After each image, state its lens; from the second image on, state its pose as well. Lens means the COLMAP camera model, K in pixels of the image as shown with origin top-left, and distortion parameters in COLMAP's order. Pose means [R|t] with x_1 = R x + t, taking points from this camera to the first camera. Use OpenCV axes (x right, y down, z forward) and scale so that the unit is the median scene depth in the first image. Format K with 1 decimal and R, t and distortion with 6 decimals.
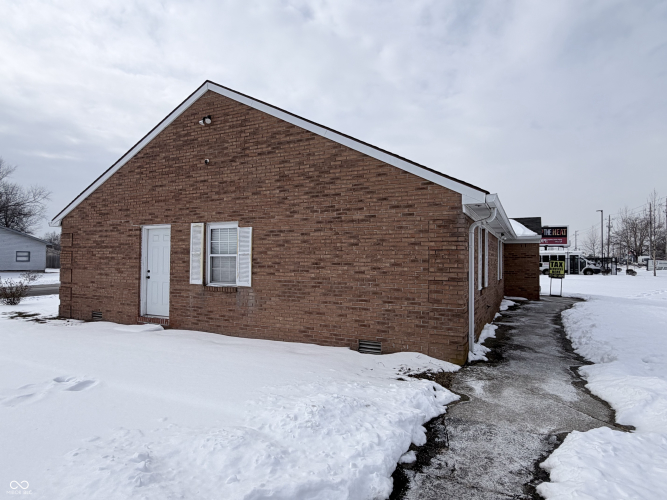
lens RADIAL K [[391.3, 0, 333.5], [0, 391.3, 250.0], [0, 0, 1]] dist [0.000354, 0.000033]
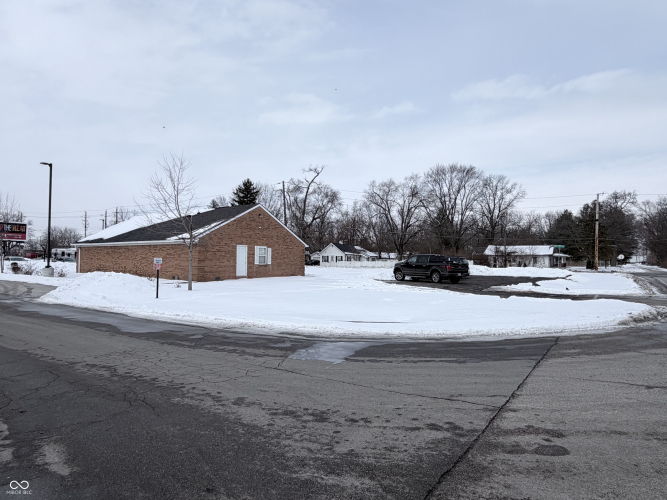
lens RADIAL K [[406.1, 0, 333.5], [0, 406.1, 250.0], [0, 0, 1]] dist [0.001493, 0.000655]
pose [[0.138696, 0.018352, 0.990165, -3.518982], [-0.034842, 0.999300, -0.013641, -0.009023], [-0.989722, -0.032607, 0.139239, -0.112243]]
